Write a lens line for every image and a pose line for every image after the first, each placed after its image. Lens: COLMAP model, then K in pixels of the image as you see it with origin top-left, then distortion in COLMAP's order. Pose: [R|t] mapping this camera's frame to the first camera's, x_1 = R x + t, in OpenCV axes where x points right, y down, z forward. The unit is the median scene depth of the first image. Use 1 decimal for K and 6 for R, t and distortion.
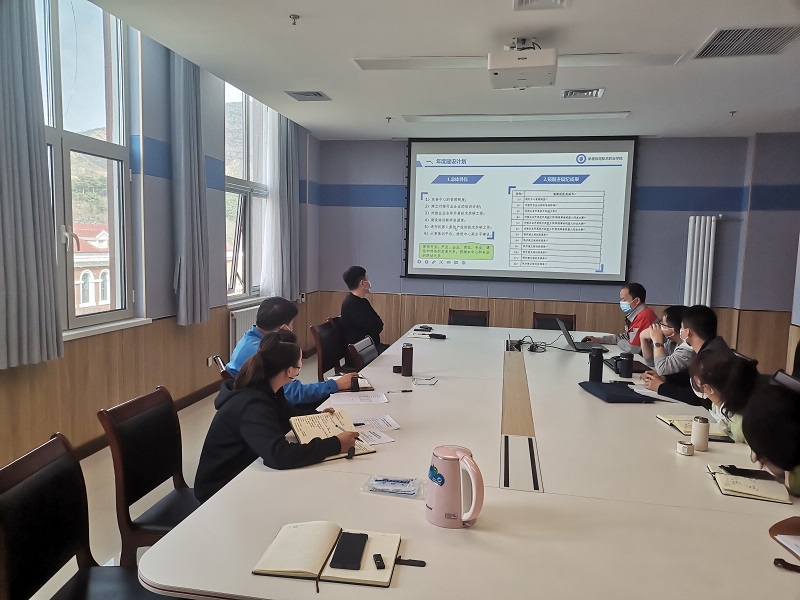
lens RADIAL K [[600.4, 0, 401.8], [0, 600.4, 301.3], [0, 0, 1]] dist [0.051890, -0.019227]
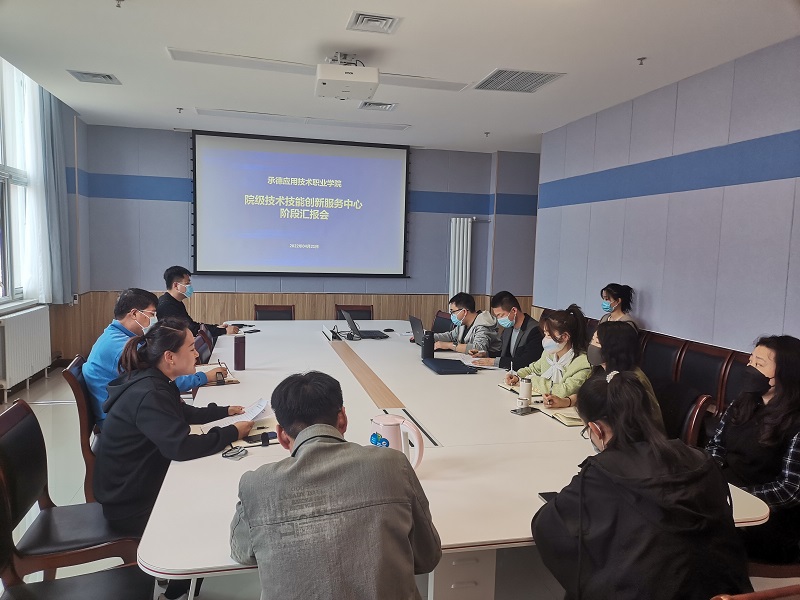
lens RADIAL K [[600.4, 0, 398.4], [0, 600.4, 303.4], [0, 0, 1]] dist [0.051890, -0.019227]
pose [[0.915565, -0.039945, 0.400182, -0.101458], [0.035427, 0.999198, 0.018684, 0.000031], [-0.400607, -0.002929, 0.916245, -0.025270]]
